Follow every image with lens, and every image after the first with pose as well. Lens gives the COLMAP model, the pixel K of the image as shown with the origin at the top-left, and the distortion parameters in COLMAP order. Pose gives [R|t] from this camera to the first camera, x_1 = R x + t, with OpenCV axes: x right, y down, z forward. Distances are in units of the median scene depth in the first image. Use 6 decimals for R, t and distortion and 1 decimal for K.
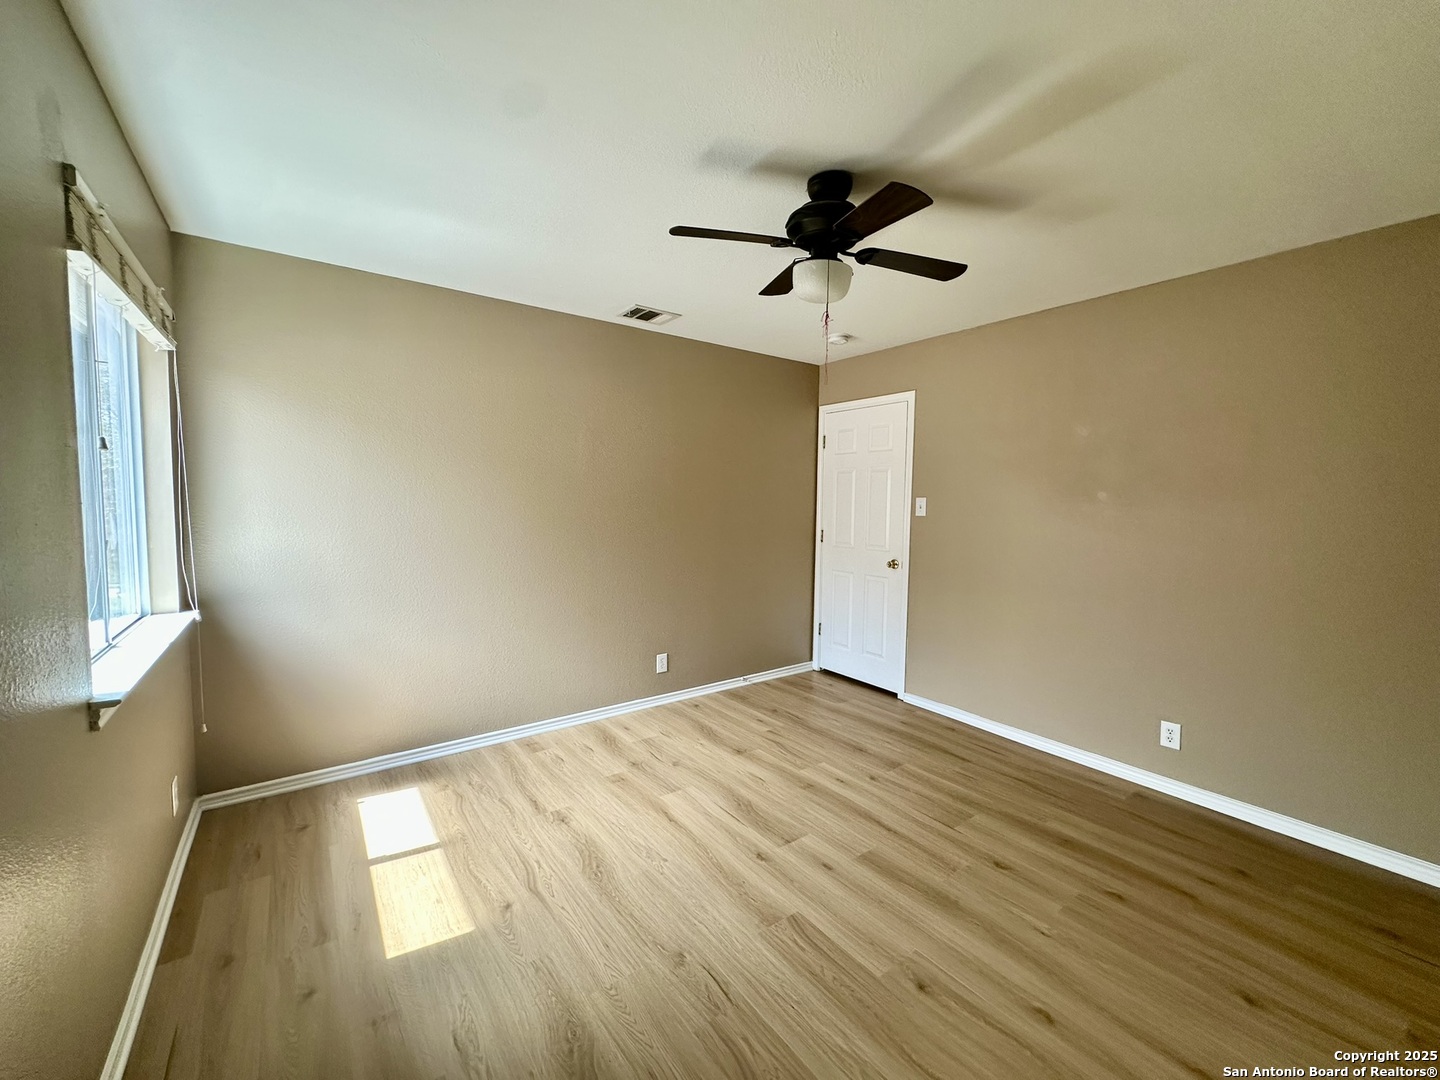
lens RADIAL K [[574.5, 0, 720.6], [0, 574.5, 534.5], [0, 0, 1]] dist [-0.005630, 0.000013]
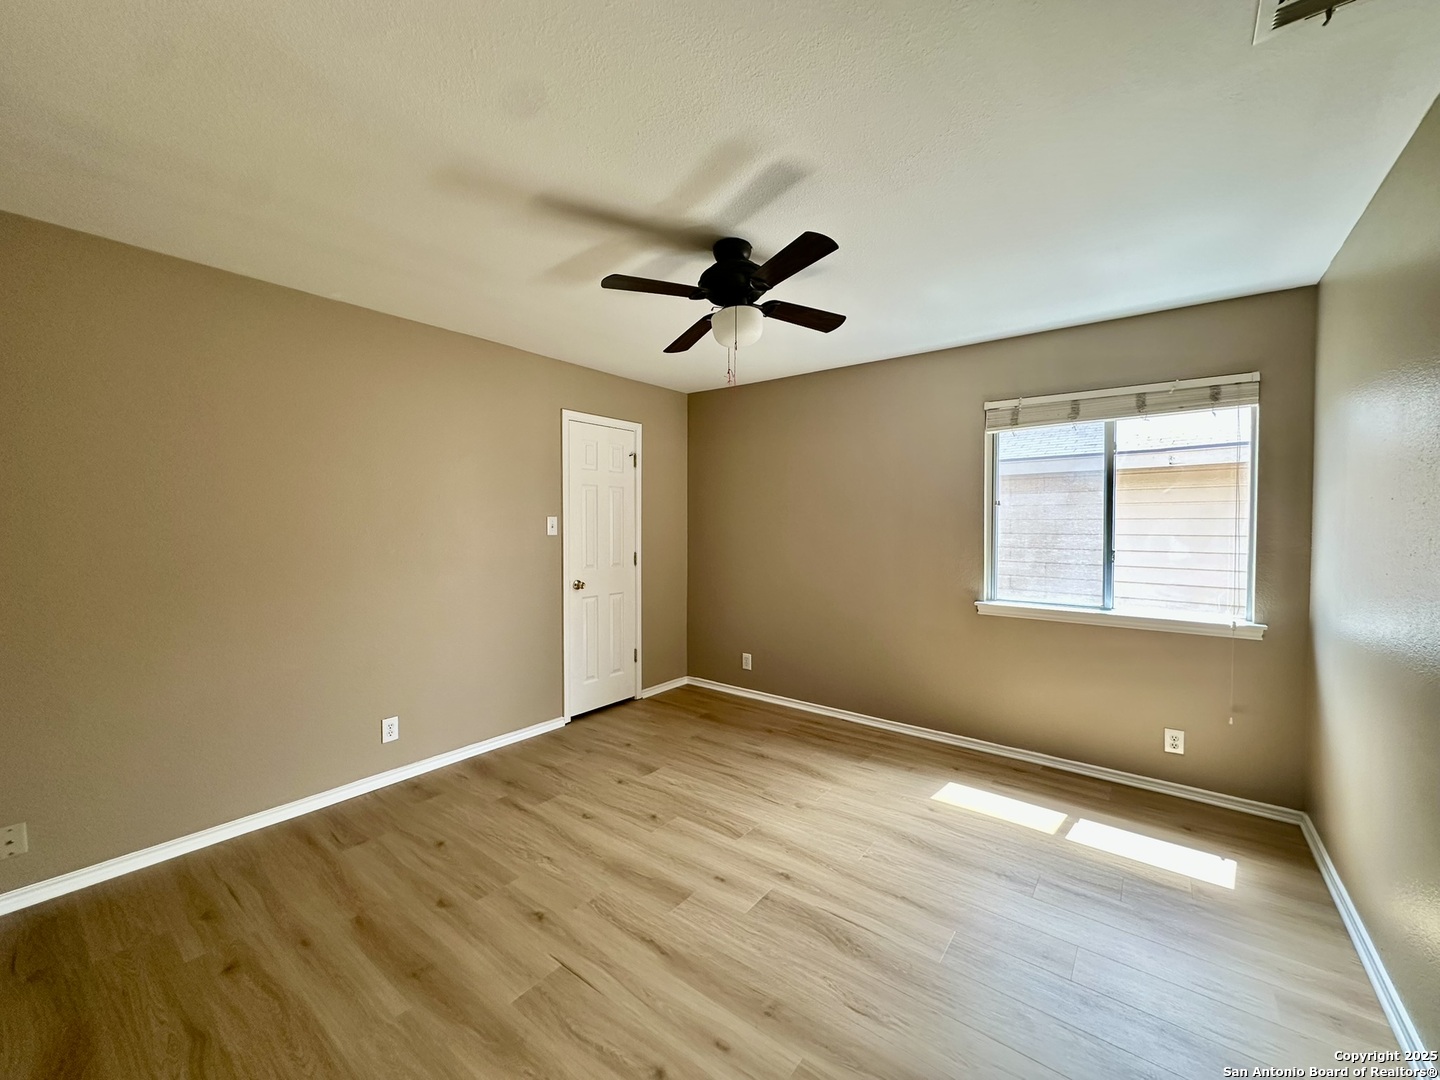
lens RADIAL K [[574.5, 0, 720.6], [0, 574.5, 534.5], [0, 0, 1]] dist [-0.005630, 0.000013]
pose [[-0.961052, -0.007908, -0.276255, 0.499106], [-0.031180, 0.996311, 0.079949, -0.120858], [0.274604, 0.085449, -0.957753, 2.041178]]
